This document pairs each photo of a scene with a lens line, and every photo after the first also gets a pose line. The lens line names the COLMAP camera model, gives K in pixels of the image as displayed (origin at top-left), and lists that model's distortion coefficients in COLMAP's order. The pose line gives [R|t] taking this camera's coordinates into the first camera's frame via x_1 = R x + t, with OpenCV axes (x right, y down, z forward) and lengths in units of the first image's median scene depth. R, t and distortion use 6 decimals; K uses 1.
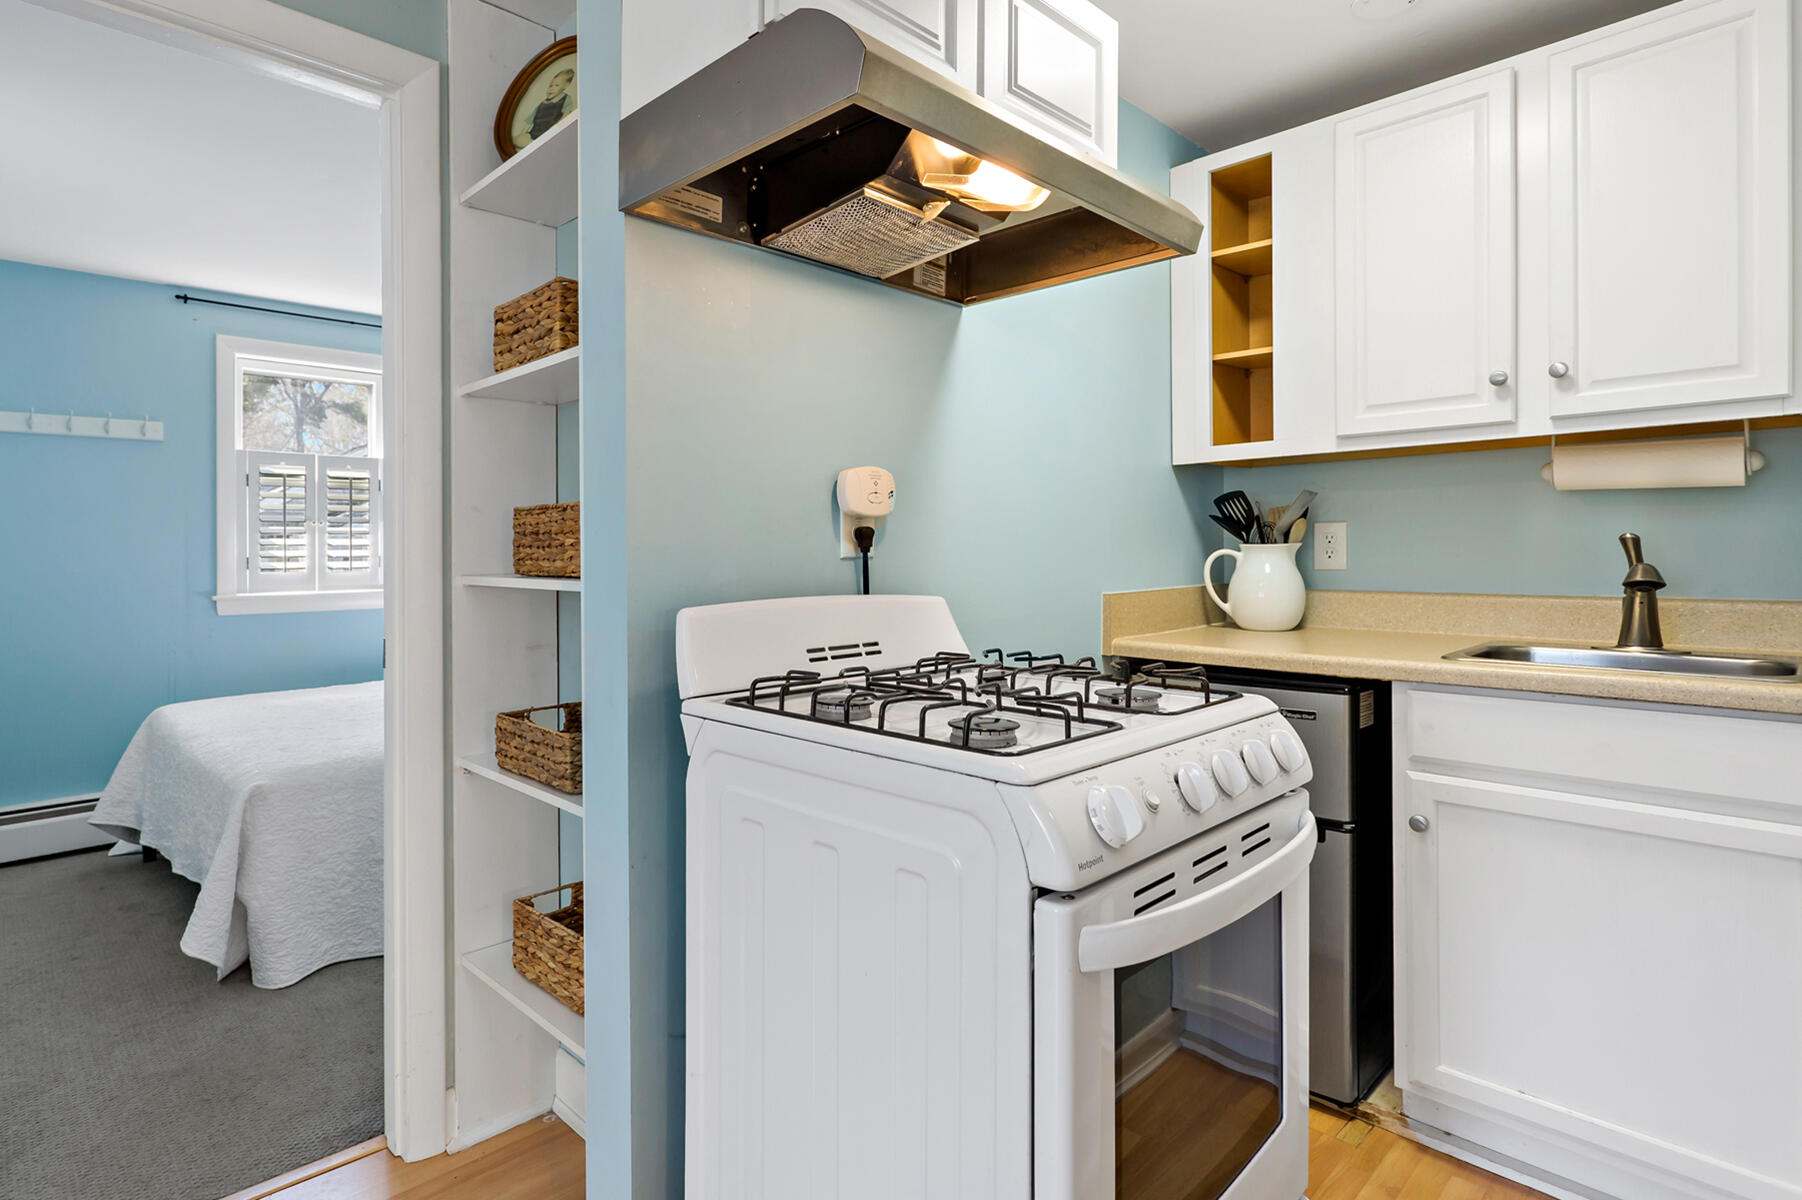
lens RADIAL K [[938.0, 0, 808.5], [0, 938.0, 544.0], [0, 0, 1]] dist [-0.006063, -0.000441]
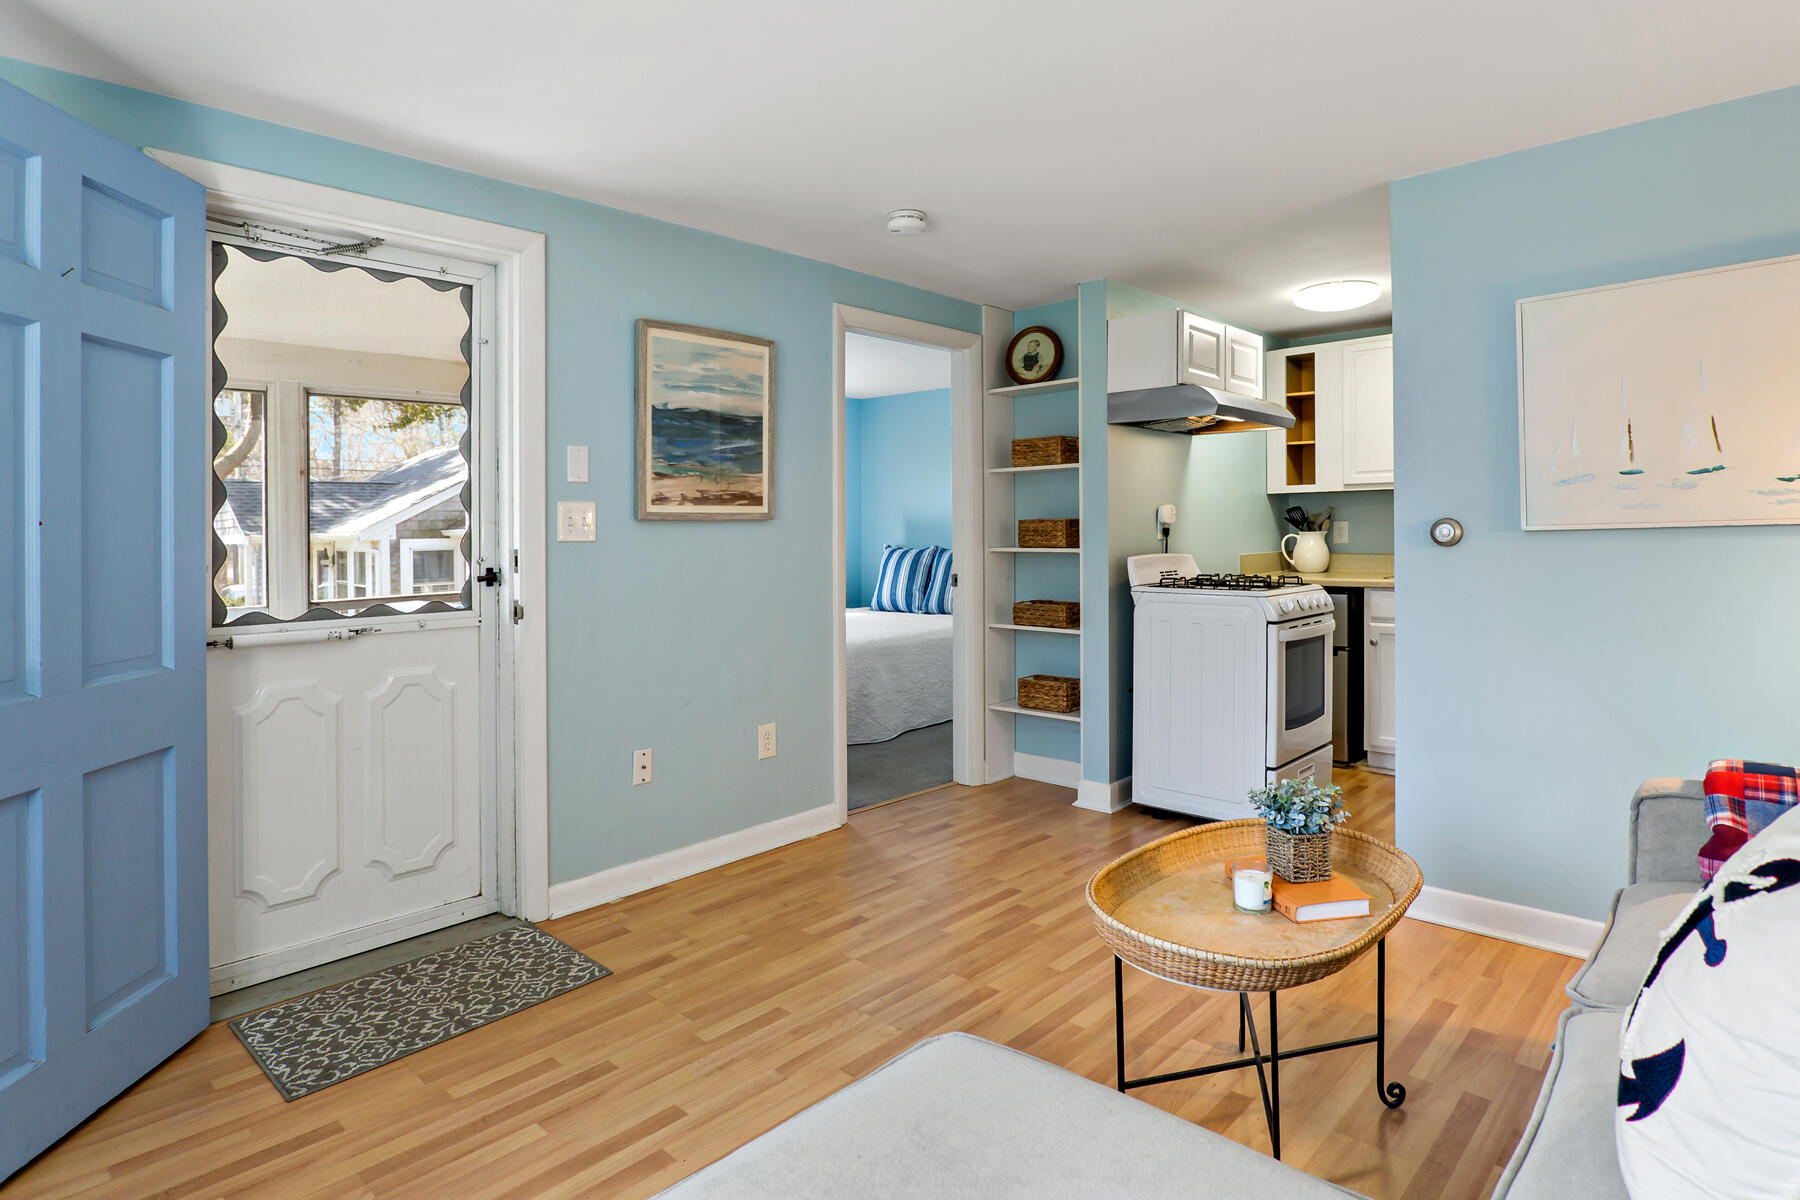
lens RADIAL K [[946.6, 0, 868.8], [0, 946.6, 532.2], [0, 0, 1]] dist [-0.016182, 0.007875]
pose [[0.999099, -0.004403, 0.042206, -0.721754], [0.003927, 0.999928, 0.011355, -0.032058], [-0.042253, -0.011179, 0.999044, -1.309497]]
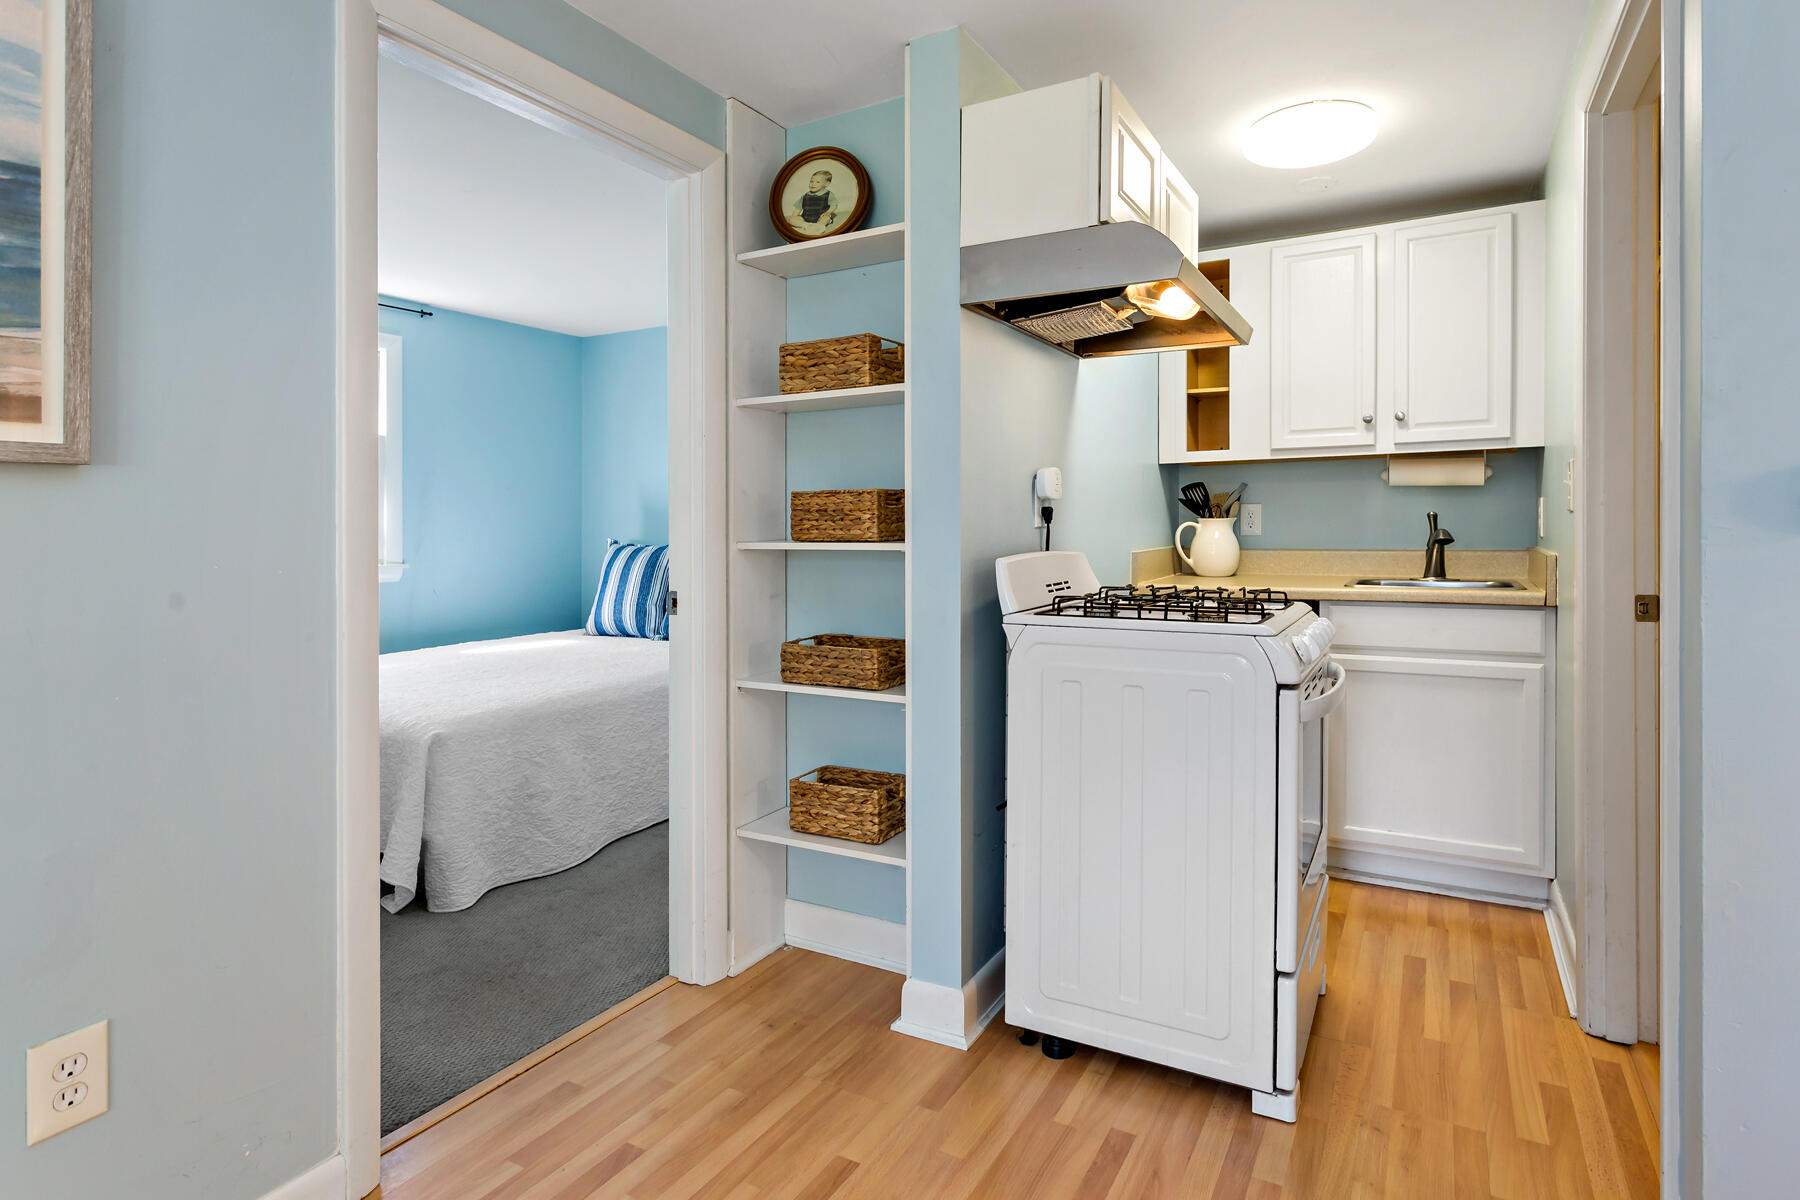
lens RADIAL K [[946.6, 0, 919.5], [0, 946.6, 528.0], [0, 0, 1]] dist [-0.016182, 0.007875]
pose [[0.950123, -0.002944, 0.311861, -0.503502], [-0.000283, 0.999947, 0.010303, 0.000207], [-0.311875, -0.009877, 0.950072, -0.323237]]
